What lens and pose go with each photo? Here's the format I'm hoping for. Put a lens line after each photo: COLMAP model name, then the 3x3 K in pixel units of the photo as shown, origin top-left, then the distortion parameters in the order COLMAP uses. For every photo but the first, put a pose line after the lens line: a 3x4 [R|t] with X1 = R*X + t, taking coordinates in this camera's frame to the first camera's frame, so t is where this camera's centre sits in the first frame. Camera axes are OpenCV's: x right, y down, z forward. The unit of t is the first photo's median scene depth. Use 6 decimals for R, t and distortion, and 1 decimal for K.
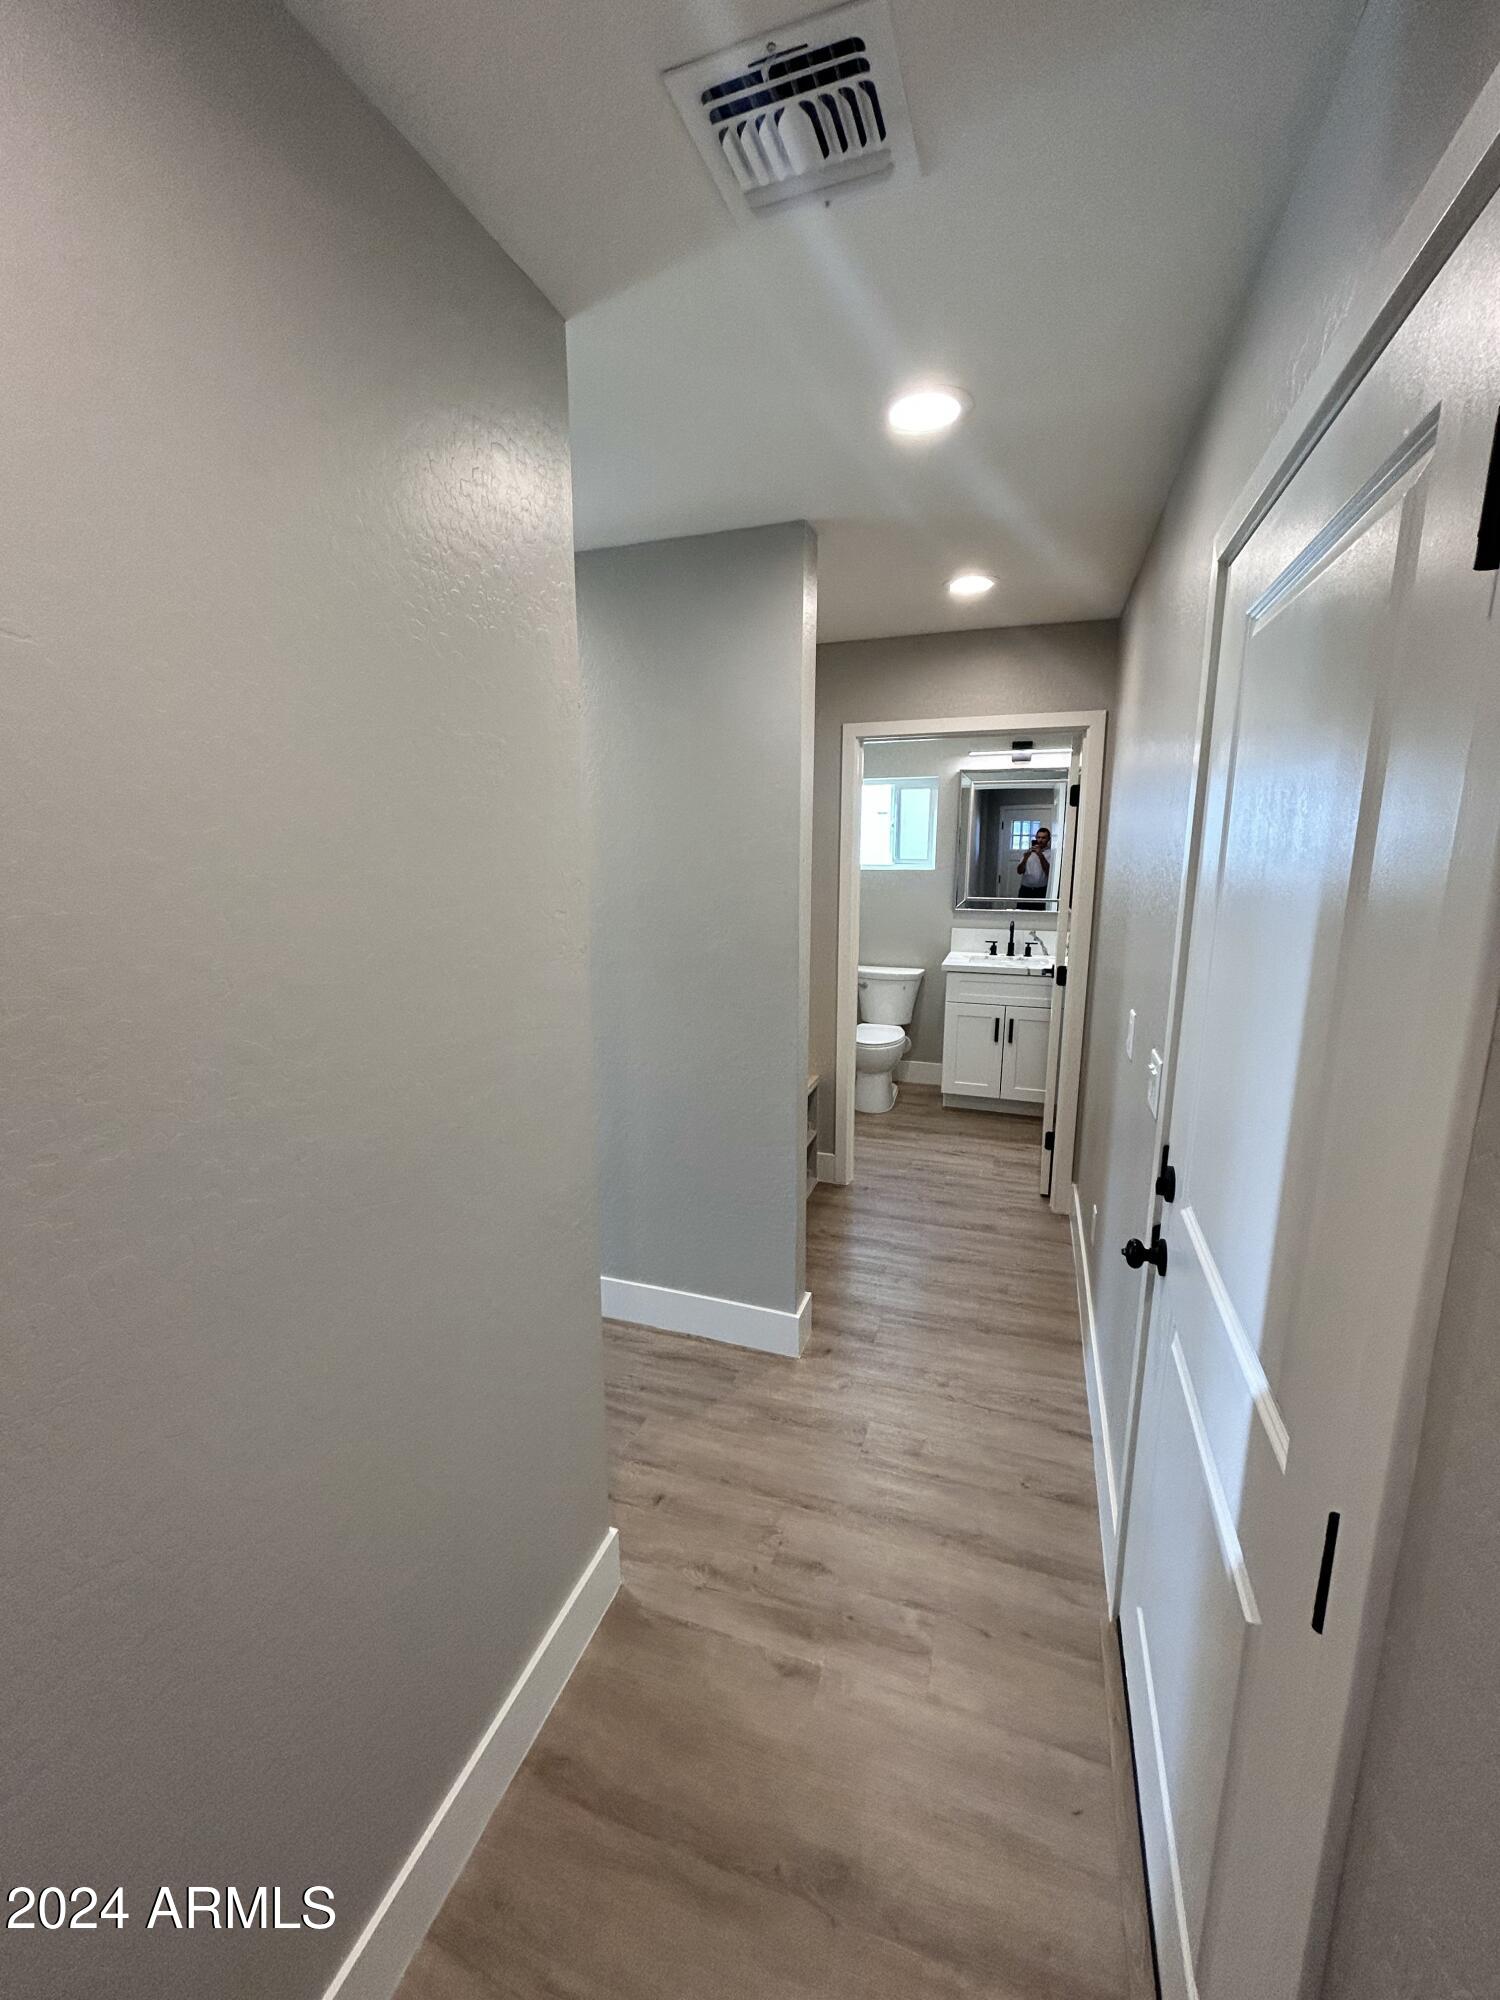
lens RADIAL K [[802.1, 0, 750.0], [0, 802.1, 1000.0], [0, 0, 1]] dist [-0.001646, 0.000422]
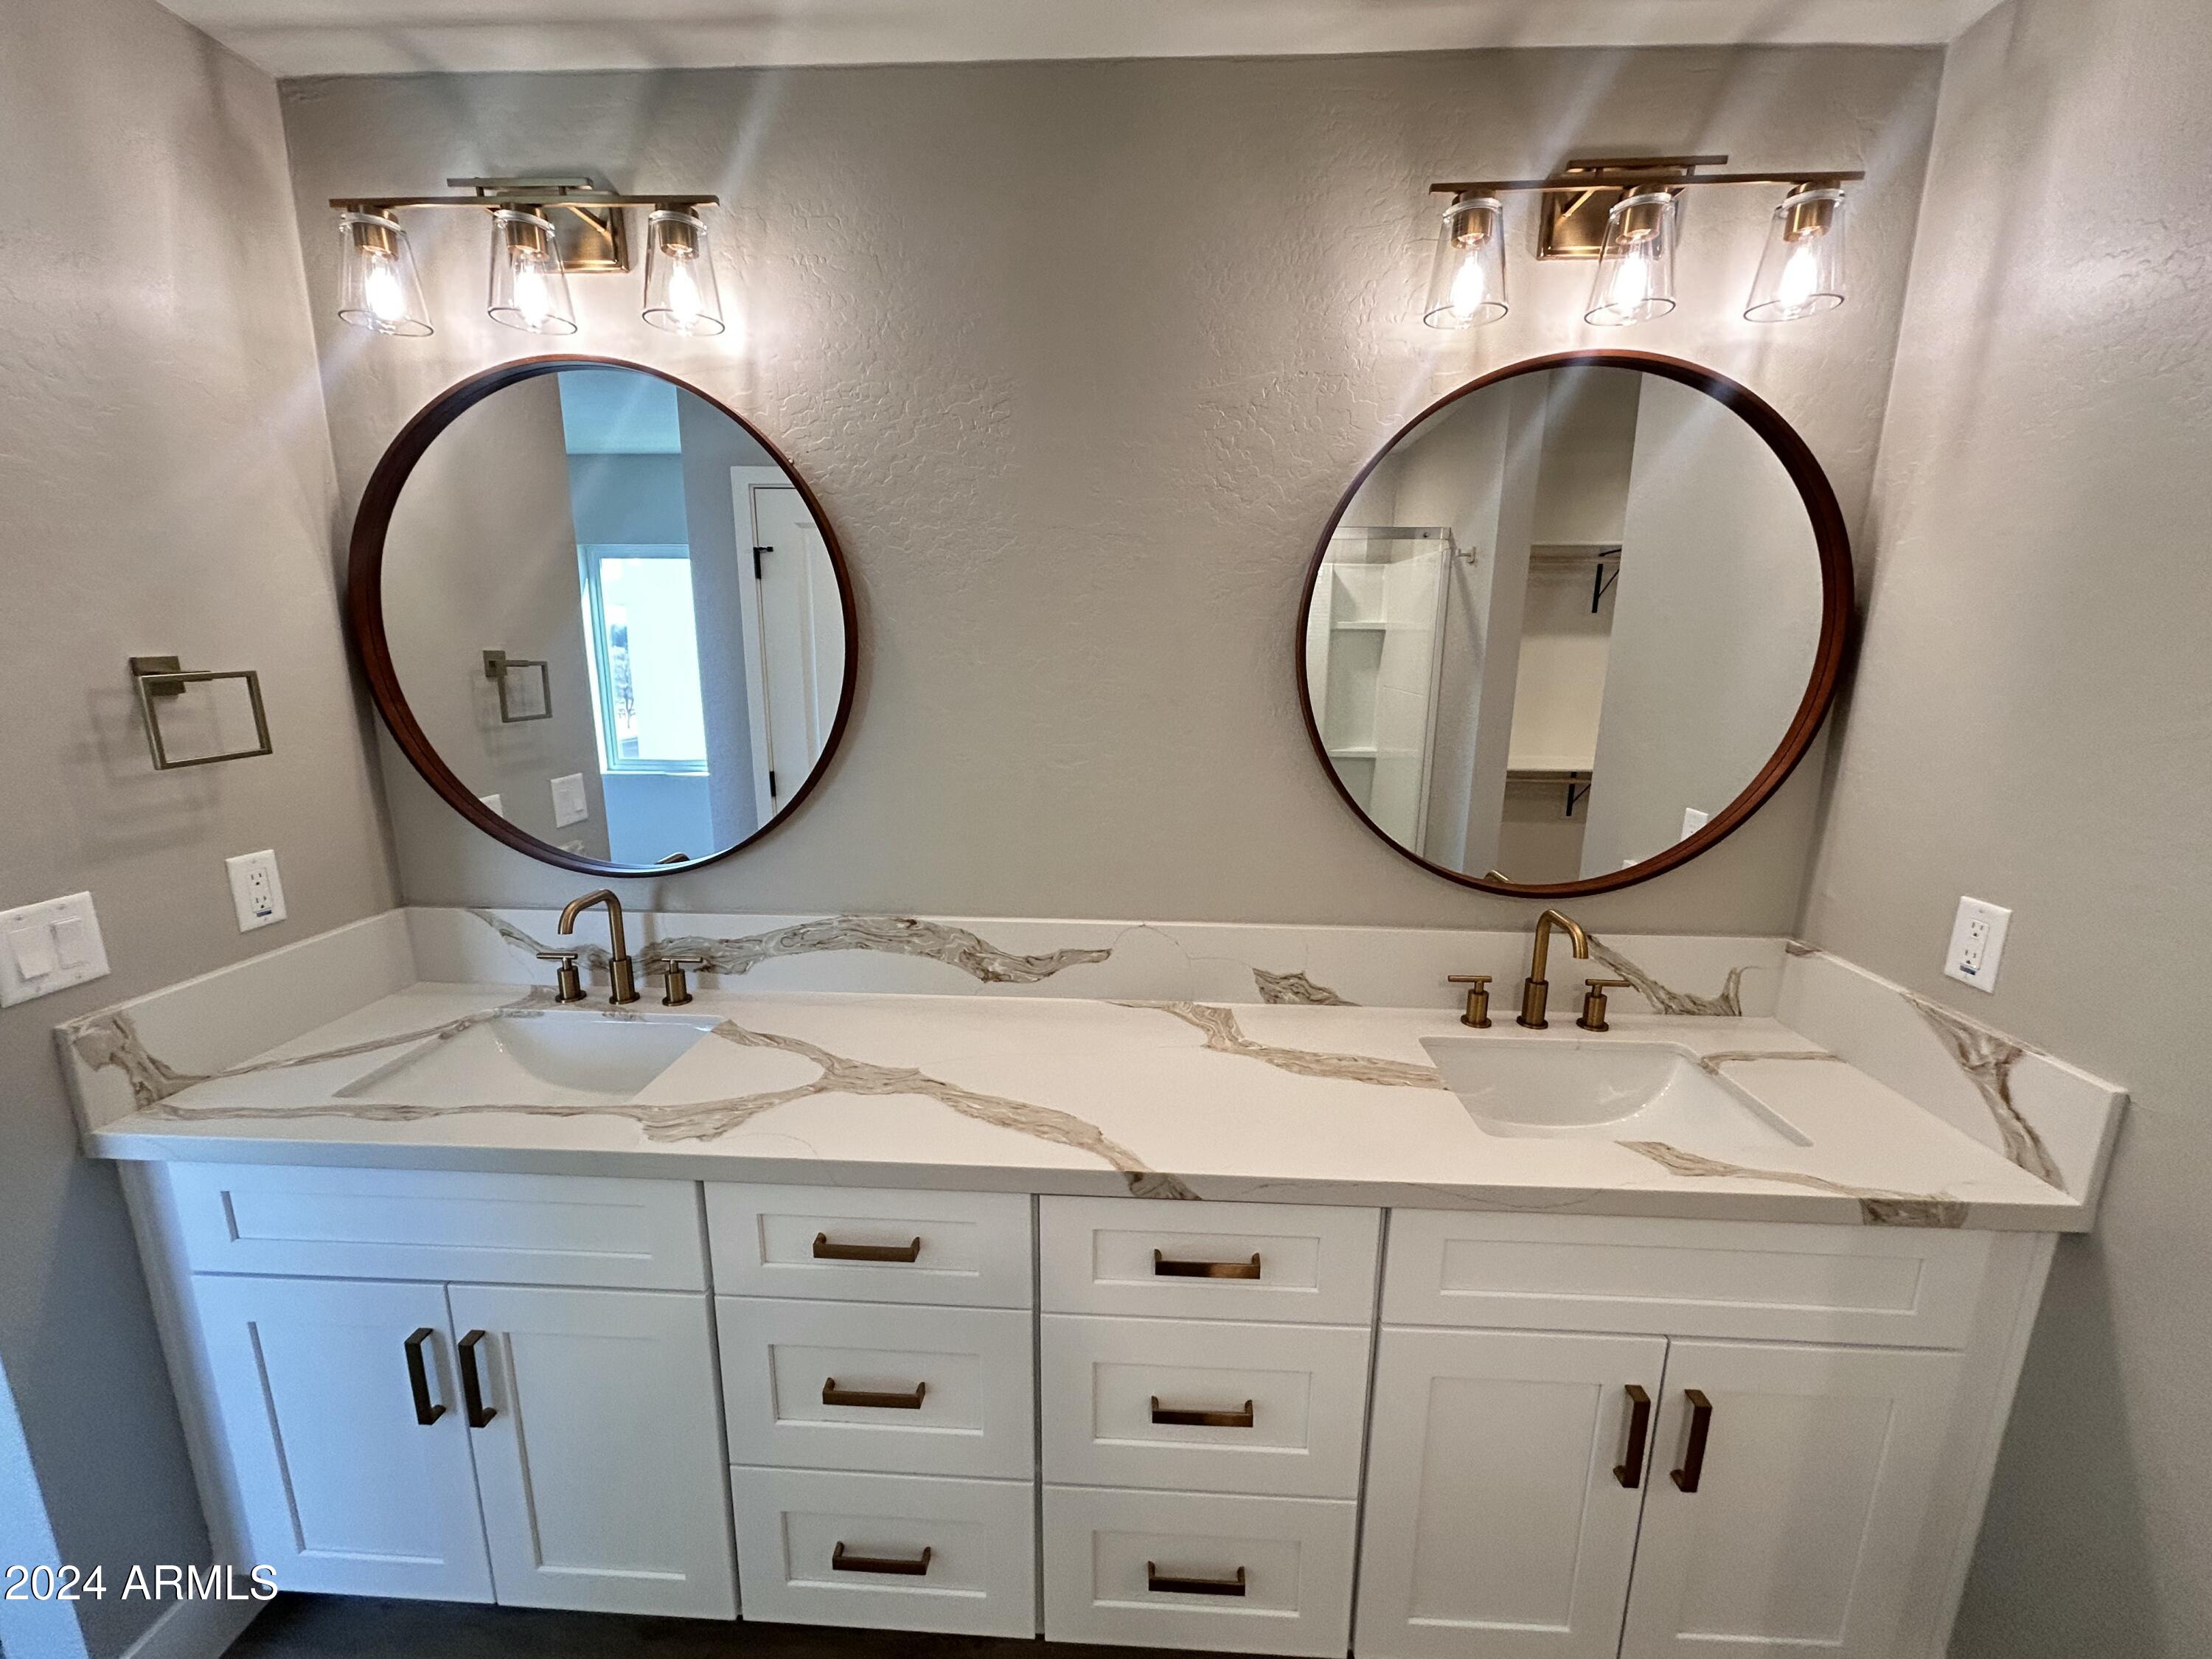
lens RADIAL K [[891.3, 0, 1106.0], [0, 891.3, 829.5], [0, 0, 1]] dist [0.001627, 0.000251]
pose [[0.956261, -0.047037, 0.288709, 0.092214], [0.045608, 0.998891, 0.011679, -0.135975], [-0.288939, 0.001999, 0.957346, 0.745059]]
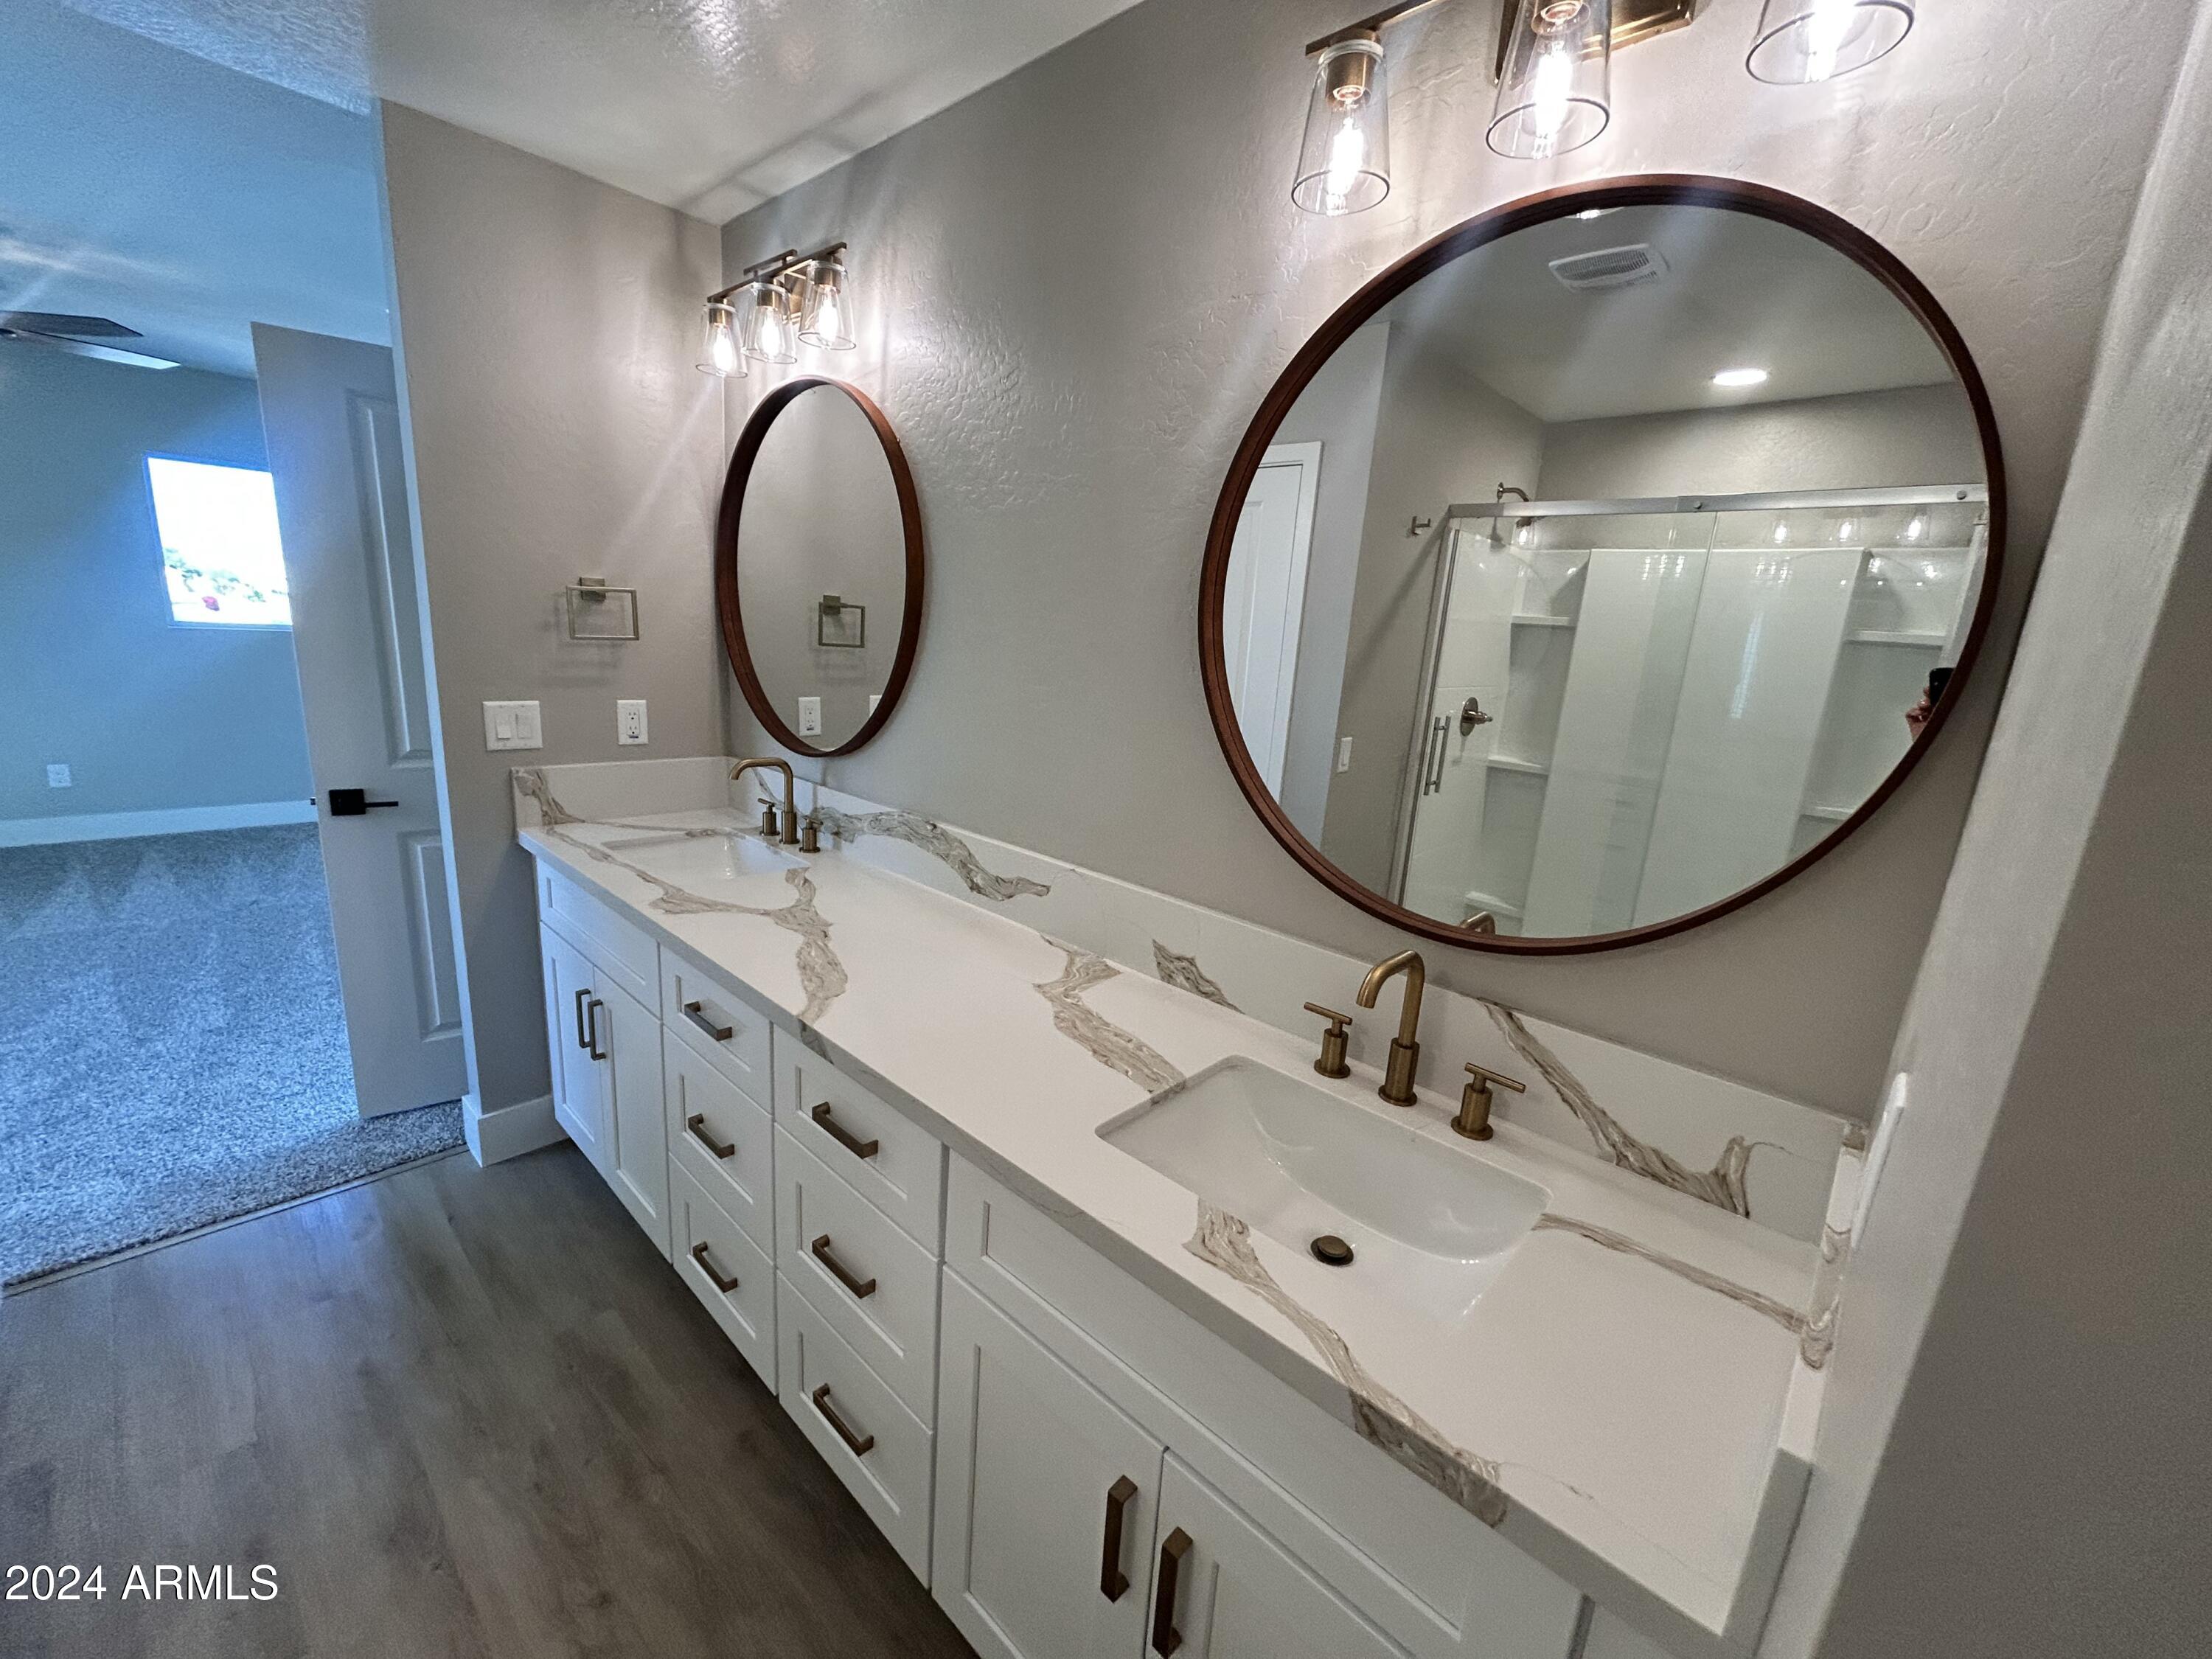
lens RADIAL K [[891.3, 0, 1106.0], [0, 891.3, 829.5], [0, 0, 1]] dist [0.001627, 0.000251]
pose [[0.917598, 0.156111, -0.365572, 0.330622], [-0.152463, 0.987538, 0.039024, -0.126282], [0.367109, 0.019928, 0.929964, 0.746524]]
